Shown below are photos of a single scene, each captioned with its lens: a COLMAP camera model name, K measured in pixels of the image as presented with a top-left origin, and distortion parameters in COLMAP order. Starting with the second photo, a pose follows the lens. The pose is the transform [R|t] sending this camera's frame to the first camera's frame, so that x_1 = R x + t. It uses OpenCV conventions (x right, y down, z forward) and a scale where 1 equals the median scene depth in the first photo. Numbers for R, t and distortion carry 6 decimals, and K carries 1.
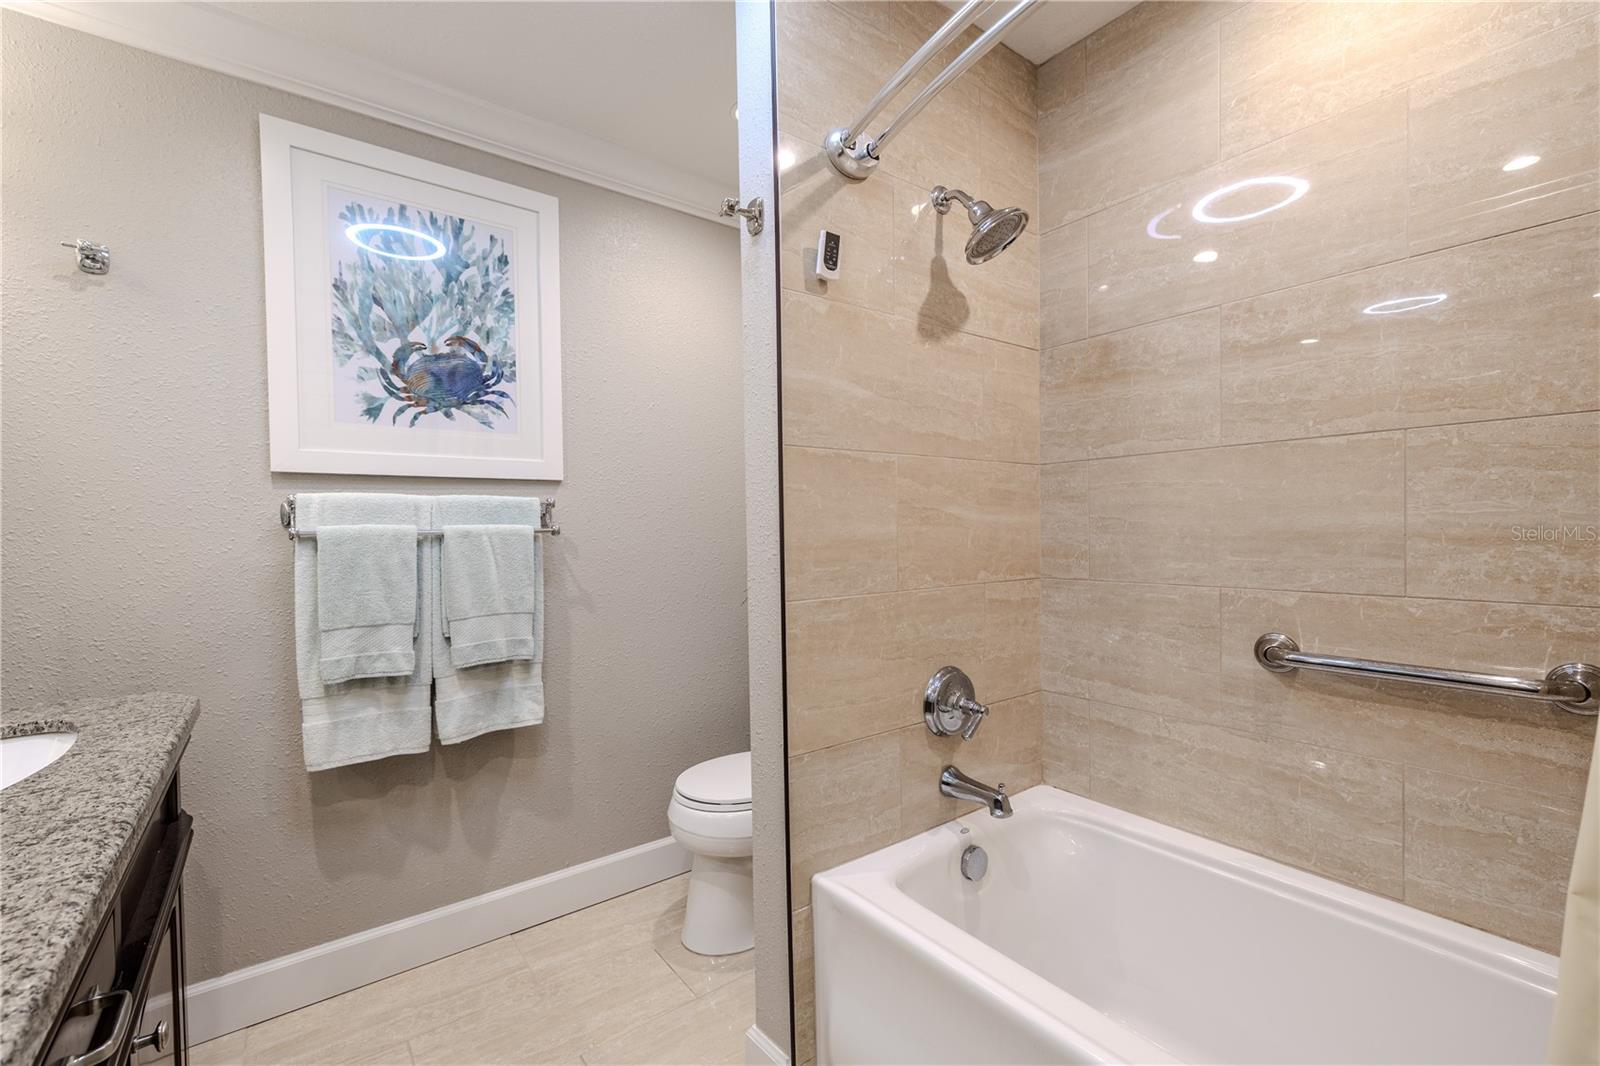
lens RADIAL K [[678.3, 0, 801.9], [0, 678.3, 541.0], [0, 0, 1]] dist [0.000580, 0.000133]
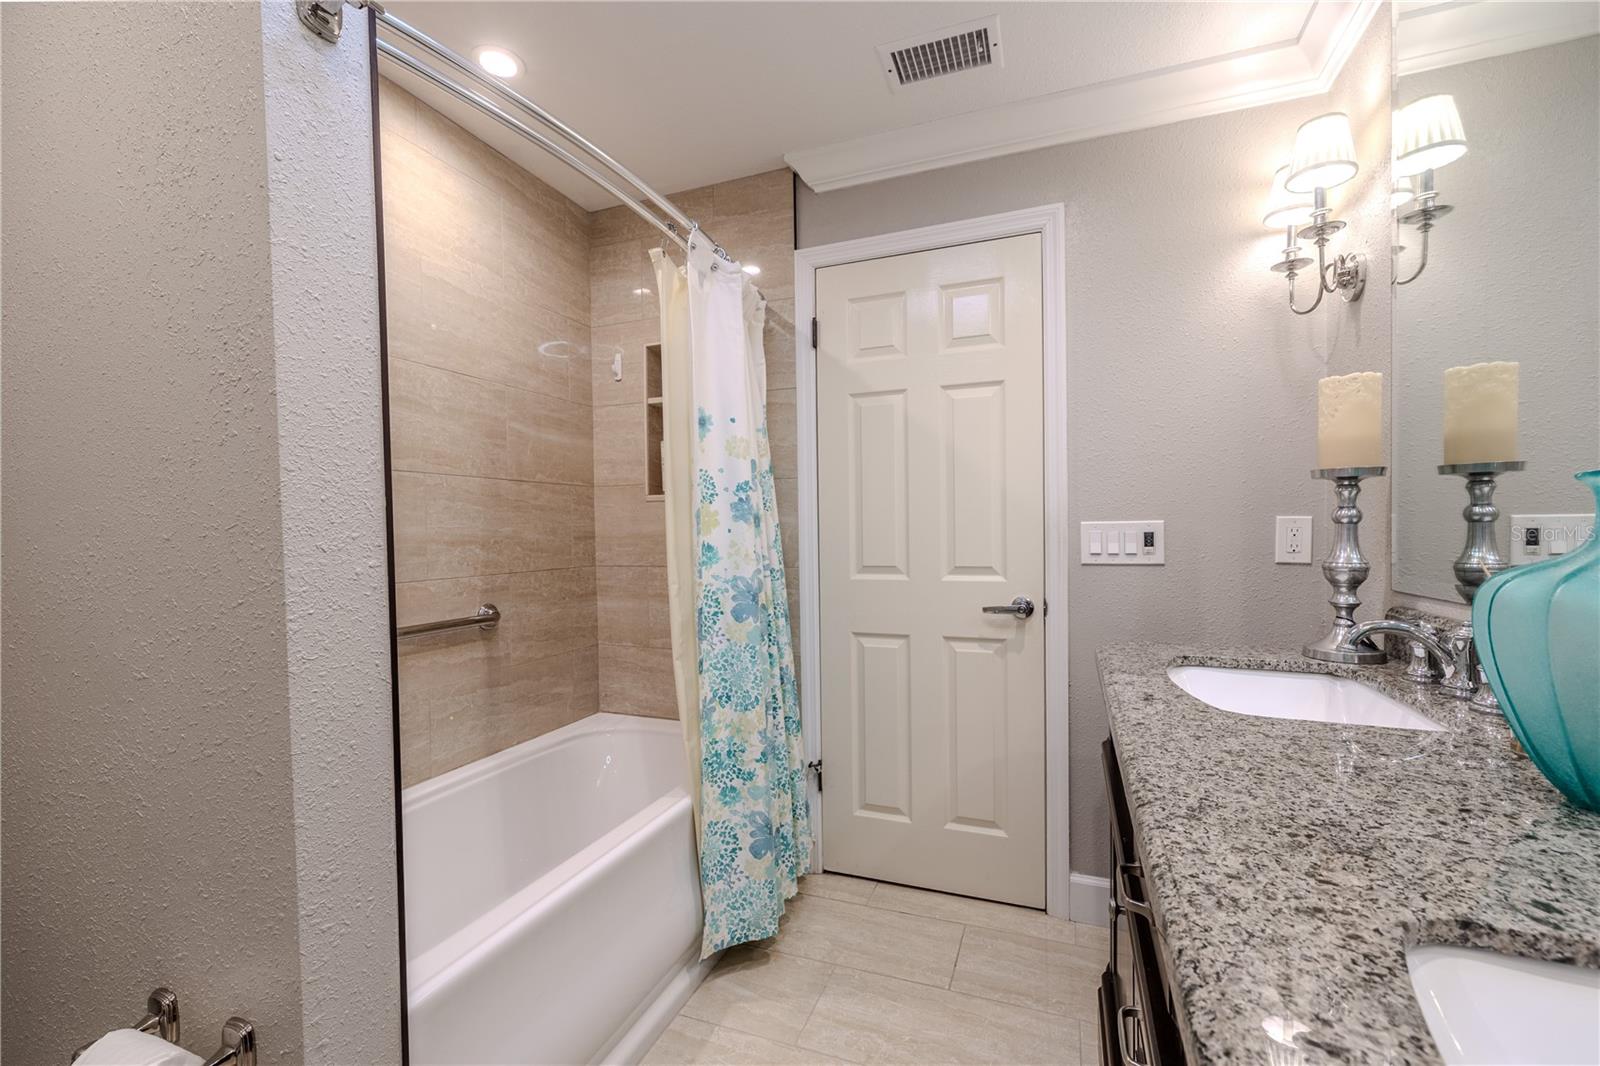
lens RADIAL K [[678.3, 0, 801.9], [0, 678.3, 541.0], [0, 0, 1]] dist [0.000580, 0.000133]
pose [[-0.523236, 0.007817, 0.852152, -1.532839], [0.037434, 0.999204, 0.013819, 0.004625], [-0.851366, 0.039130, -0.523111, 1.858200]]
